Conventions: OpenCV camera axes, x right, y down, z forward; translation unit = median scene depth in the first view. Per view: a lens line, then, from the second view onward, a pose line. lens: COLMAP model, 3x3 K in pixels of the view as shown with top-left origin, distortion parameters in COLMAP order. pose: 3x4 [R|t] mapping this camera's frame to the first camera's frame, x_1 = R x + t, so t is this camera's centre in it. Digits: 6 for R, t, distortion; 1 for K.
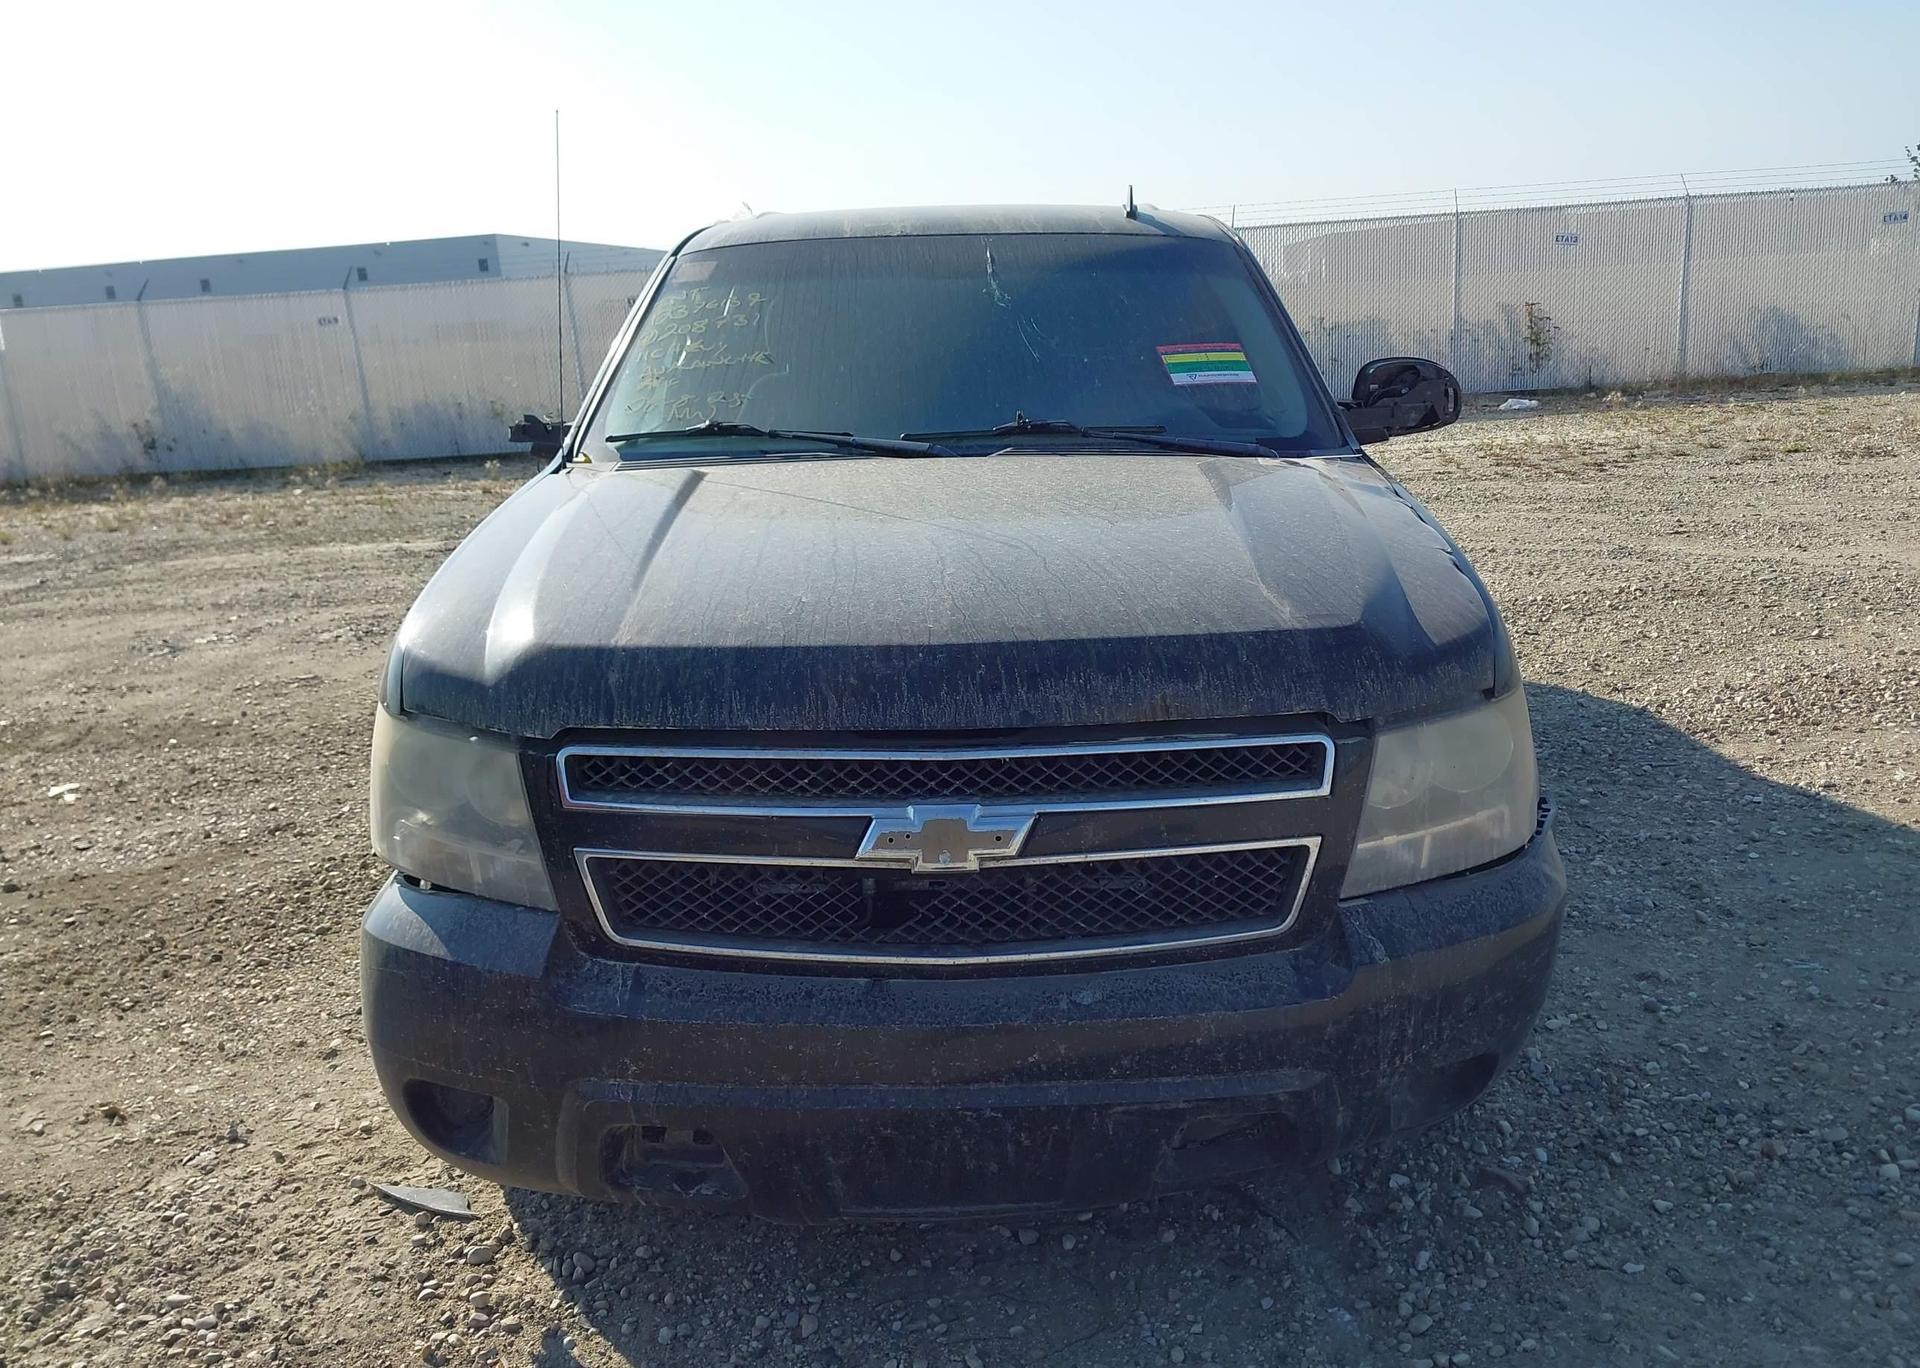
lens RADIAL K [[1517.6, 0, 963.5], [0, 1517.6, 725.3], [0, 0, 1]] dist [0.088900, -0.198795]
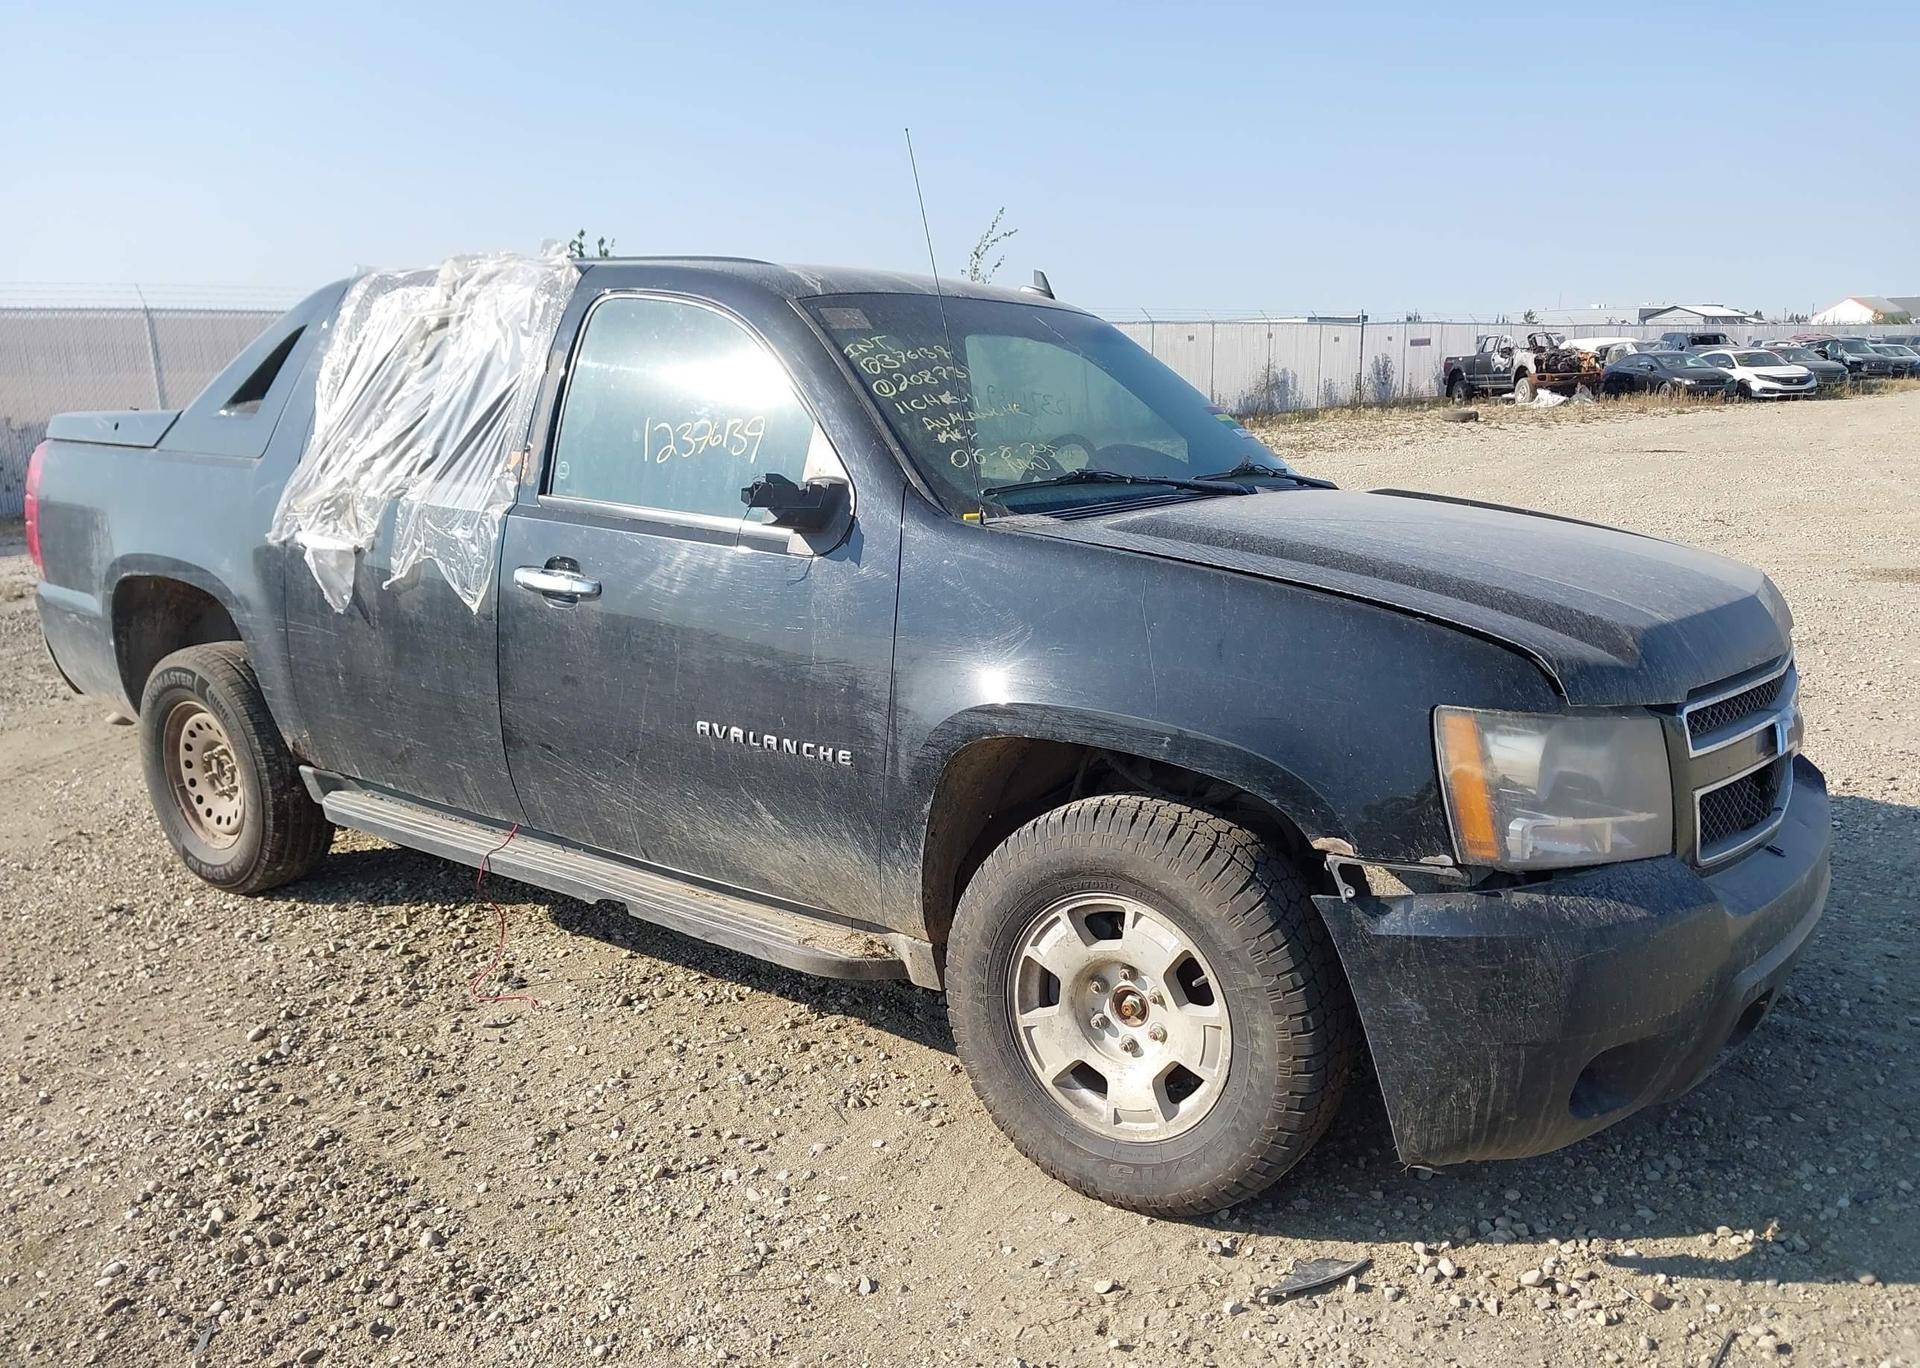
lens RADIAL K [[1517.6, 0, 963.5], [0, 1517.6, 725.3], [0, 0, 1]] dist [0.088900, -0.198795]
pose [[0.603998, -0.142094, 0.784217, -1.495683], [0.196763, 0.980105, 0.026042, -0.109820], [-0.772315, 0.138576, 0.619940, 0.678089]]
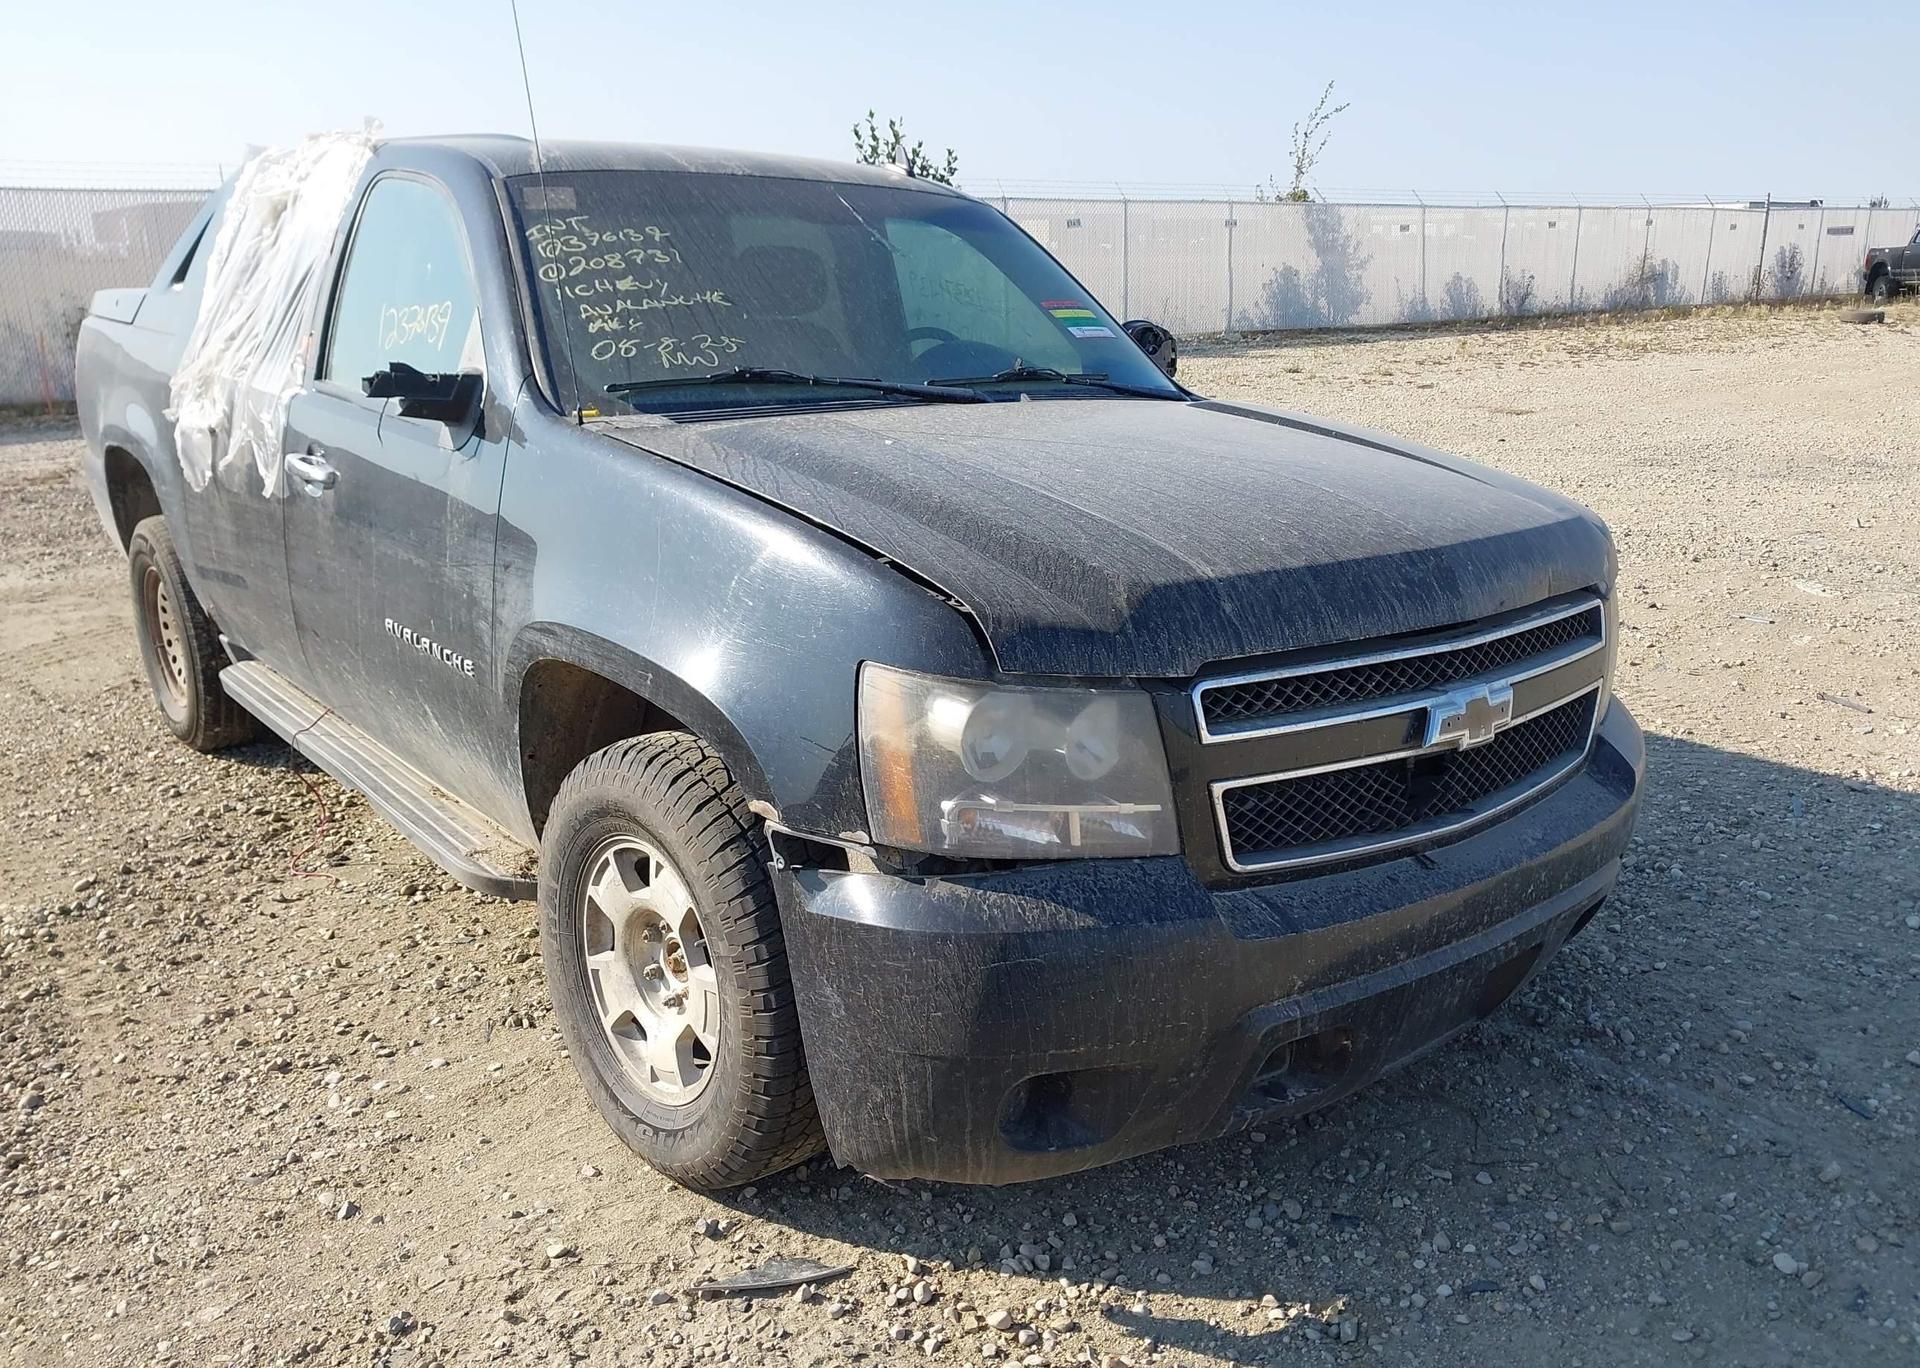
lens RADIAL K [[1520.0, 0, 972.5], [0, 1520.0, 721.0], [0, 0, 1]] dist [0.030684, -0.035835]
pose [[0.777932, -0.138882, 0.612808, -0.960762], [0.134775, 0.989450, 0.053149, -0.032014], [-0.613724, 0.041245, 0.788443, 0.315277]]
